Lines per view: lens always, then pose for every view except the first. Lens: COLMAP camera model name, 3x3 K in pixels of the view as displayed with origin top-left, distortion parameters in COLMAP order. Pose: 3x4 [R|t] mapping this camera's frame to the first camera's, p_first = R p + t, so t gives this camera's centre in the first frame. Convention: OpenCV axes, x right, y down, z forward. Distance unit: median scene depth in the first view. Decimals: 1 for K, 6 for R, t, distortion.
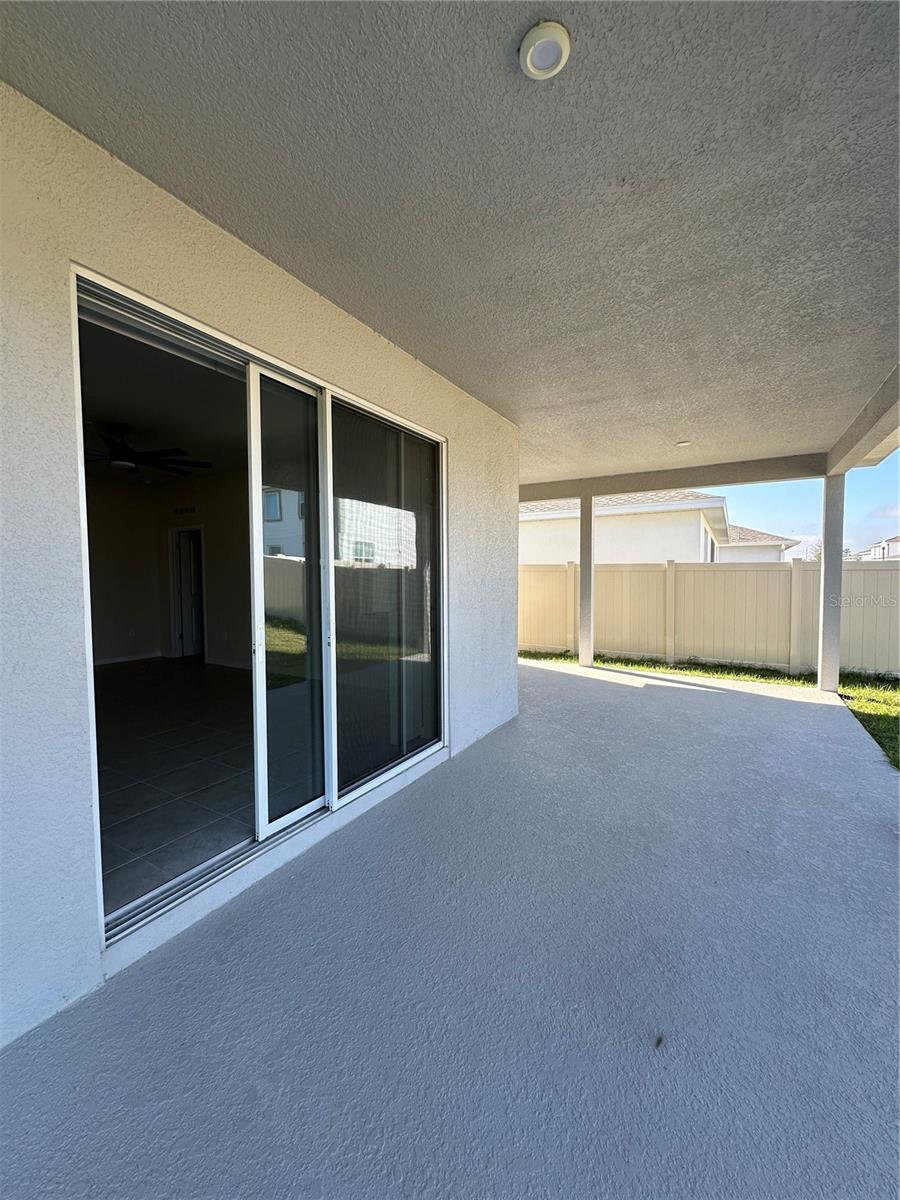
lens RADIAL K [[477.8, 0, 450.0], [0, 477.8, 600.0], [0, 0, 1]] dist [0.000426, 0.000052]
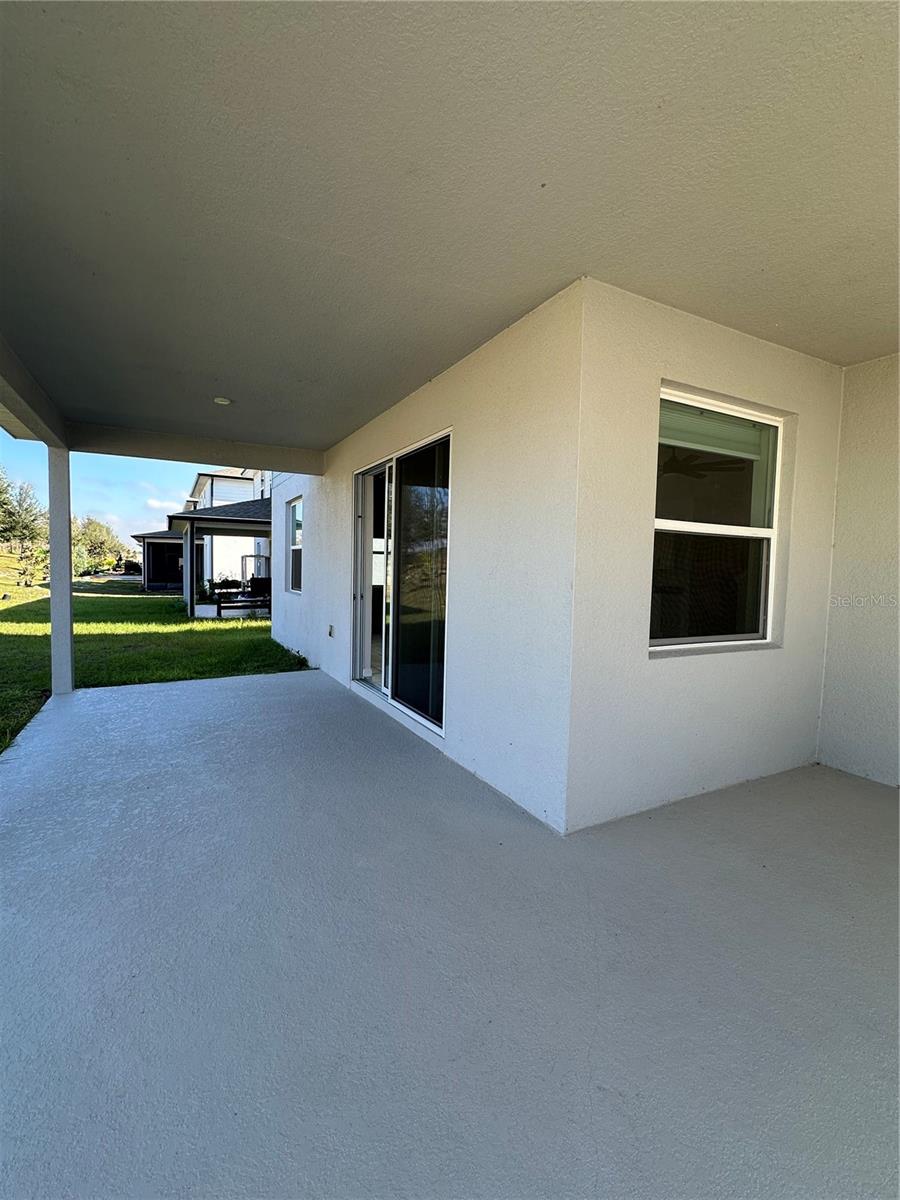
lens RADIAL K [[533.0, 0, 450.0], [0, 533.0, 600.0], [0, 0, 1]] dist [-0.001867, -0.000146]
pose [[-0.518134, 0.044650, -0.854133, 1.313213], [-0.064459, 0.993758, 0.091051, -0.116074], [0.852867, 0.102233, -0.512022, 2.217013]]
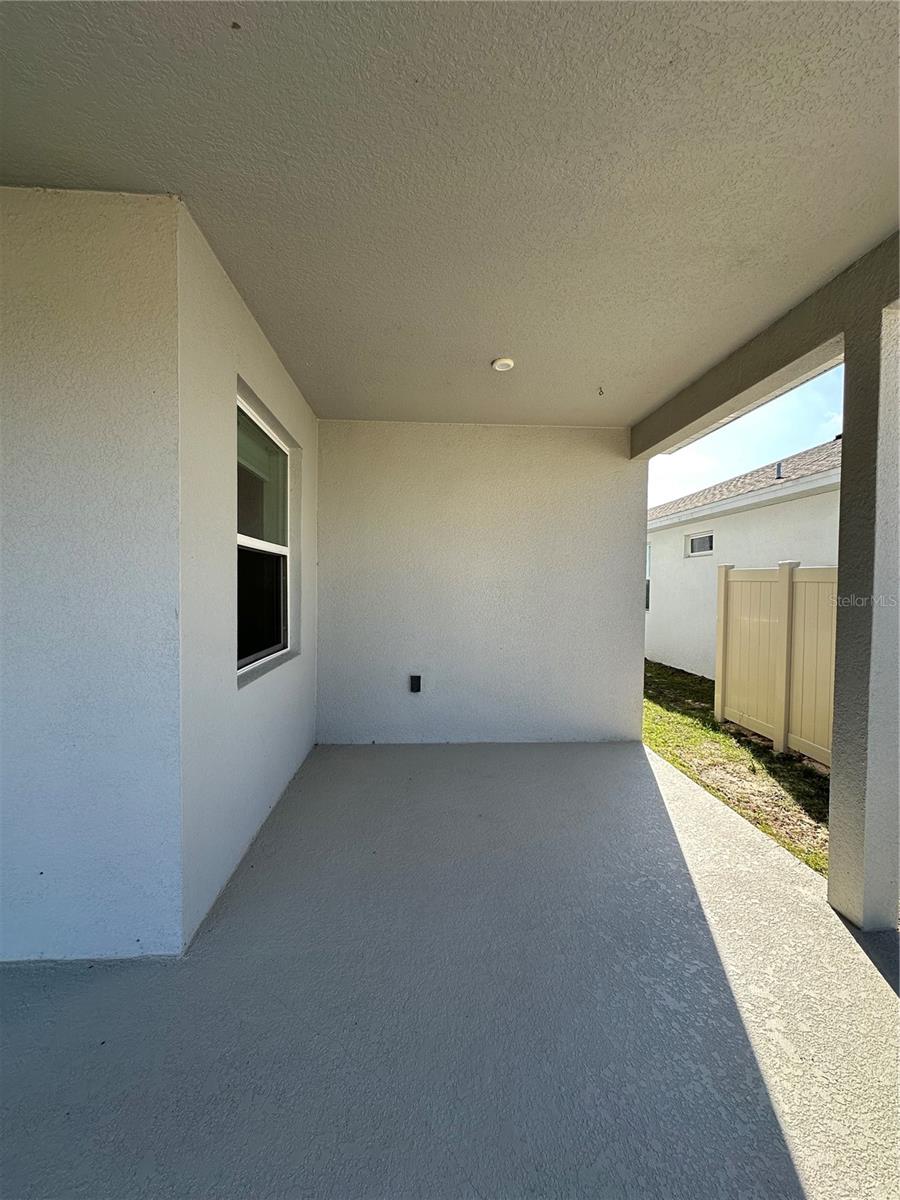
lens RADIAL K [[477.8, 0, 450.0], [0, 477.8, 600.0], [0, 0, 1]] dist [0.000426, 0.000052]
pose [[0.559312, 0.034029, -0.828259, 0.943944], [-0.054873, 0.998485, 0.003968, -0.102604], [0.827139, 0.043229, 0.560332, 1.580270]]
